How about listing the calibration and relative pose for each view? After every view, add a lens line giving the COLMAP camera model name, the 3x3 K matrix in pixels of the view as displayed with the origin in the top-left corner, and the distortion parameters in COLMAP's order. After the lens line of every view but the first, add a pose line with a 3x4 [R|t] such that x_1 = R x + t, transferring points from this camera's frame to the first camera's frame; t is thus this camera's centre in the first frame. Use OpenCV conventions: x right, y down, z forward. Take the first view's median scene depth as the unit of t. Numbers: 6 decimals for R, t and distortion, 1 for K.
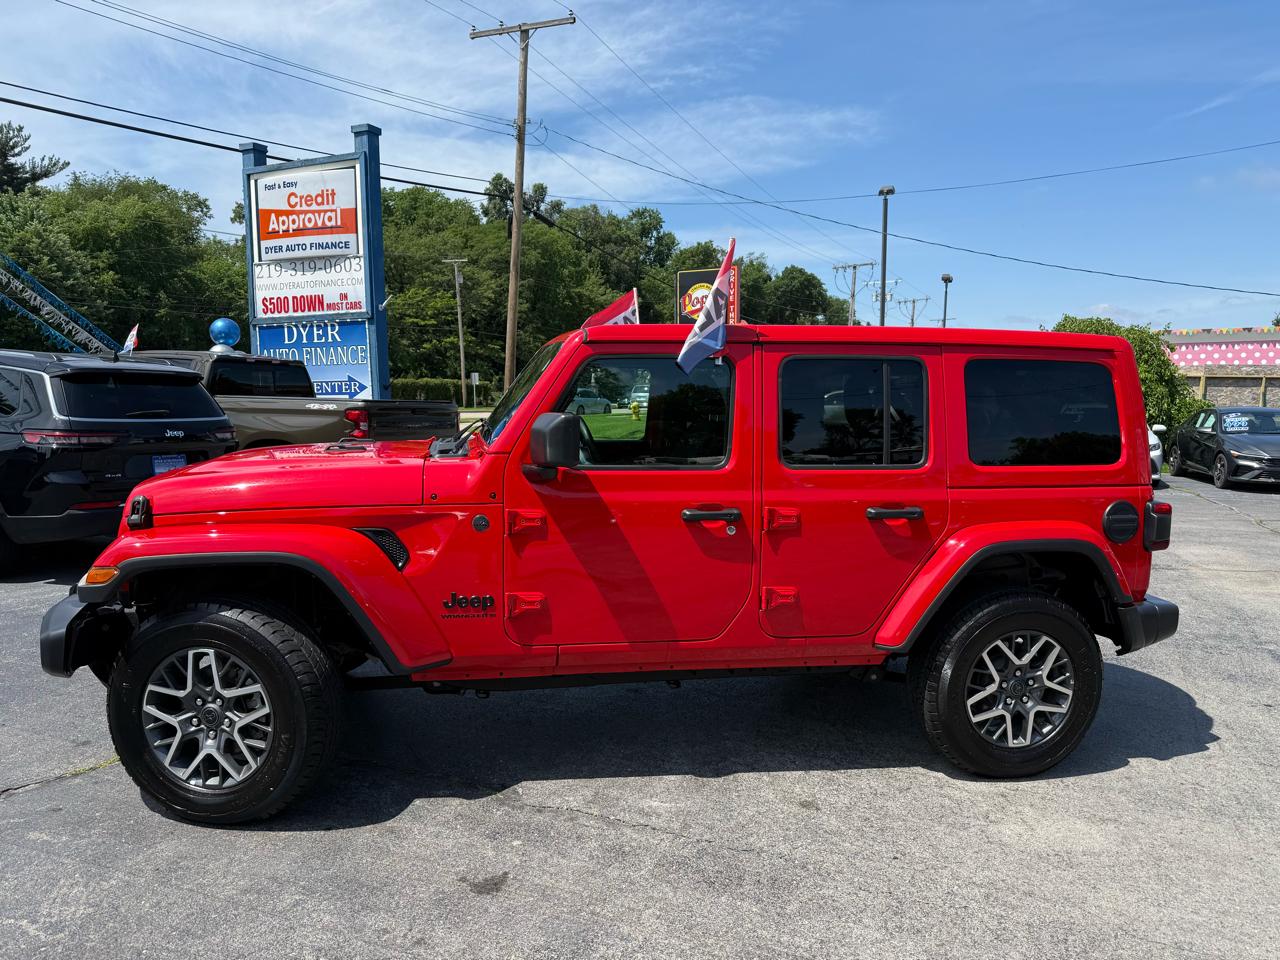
lens RADIAL K [[909.7, 0, 639.8], [0, 909.7, 496.6], [0, 0, 1]] dist [0.030881, -0.034165]
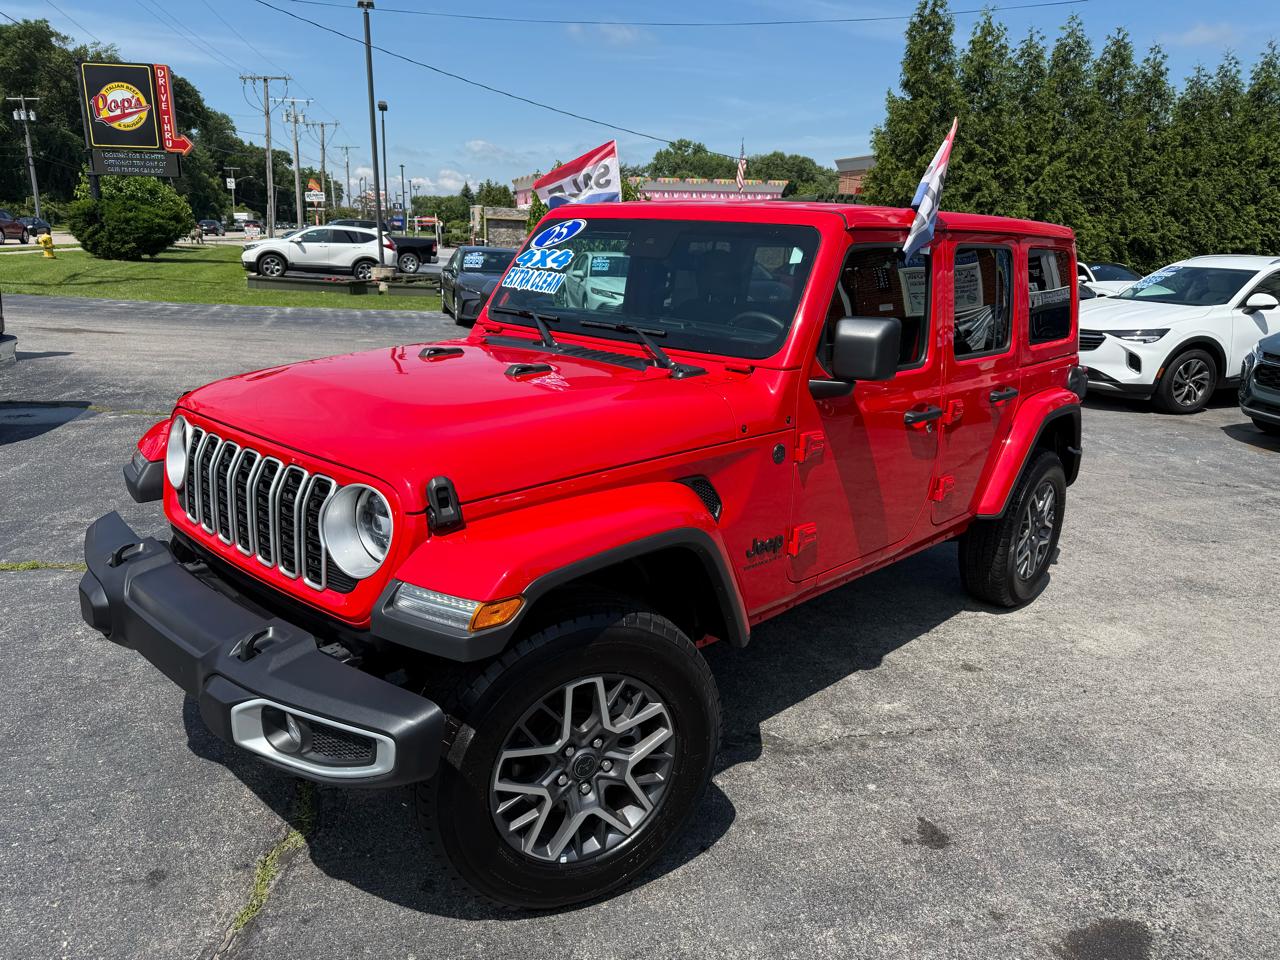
lens RADIAL K [[909.7, 0, 639.7], [0, 909.7, 480.8], [0, 0, 1]] dist [0.030881, -0.034165]
pose [[0.799194, -0.139301, 0.584708, -0.678819], [0.043173, 0.983565, 0.175315, -0.086842], [-0.599520, -0.114867, 0.792074, 0.353277]]
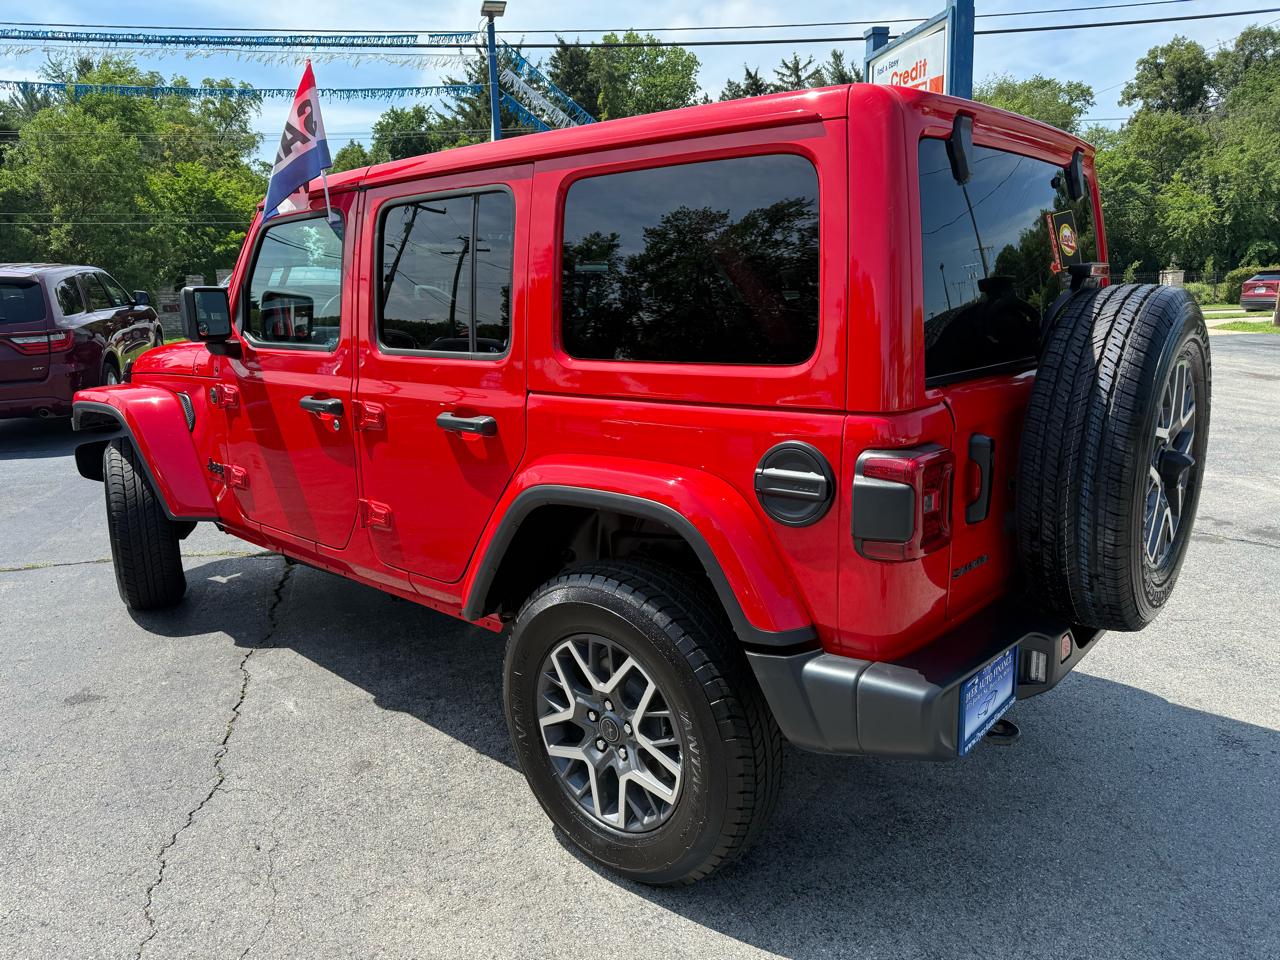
lens RADIAL K [[909.7, 0, 640.1], [0, 909.7, 486.1], [0, 0, 1]] dist [0.030881, -0.034165]
pose [[0.617067, 0.138669, -0.774596, 0.849917], [-0.064443, 0.989950, 0.125884, -0.027432], [0.784267, -0.027762, 0.619802, 0.629882]]
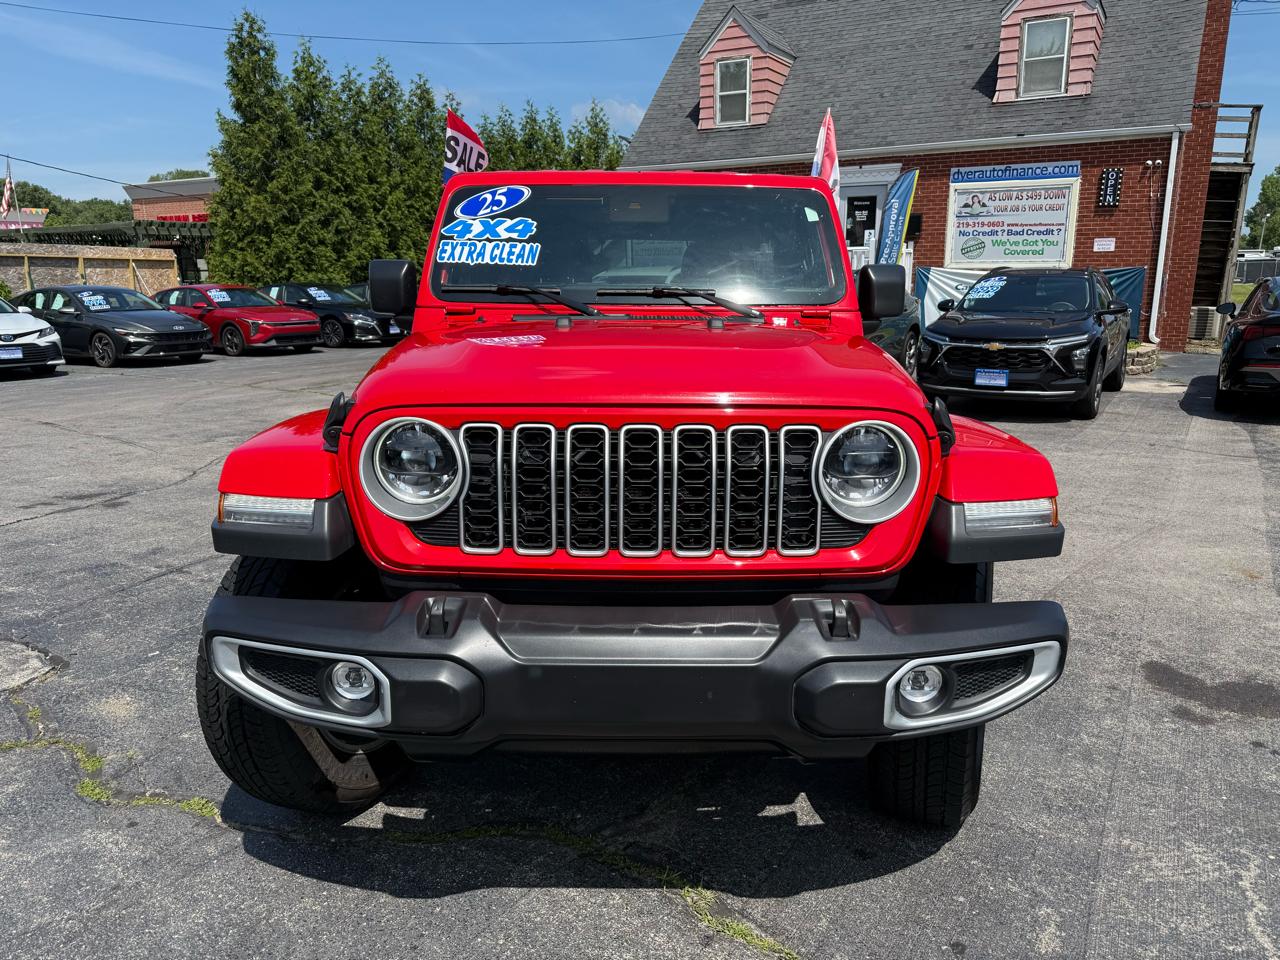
lens RADIAL K [[909.7, 0, 643.1], [0, 909.7, 486.7], [0, 0, 1]] dist [0.030881, -0.034165]
pose [[0.178573, -0.222902, 0.958346, -1.004548], [0.115146, 0.972043, 0.204632, -0.077203], [-0.977166, 0.073808, 0.199247, 0.908991]]
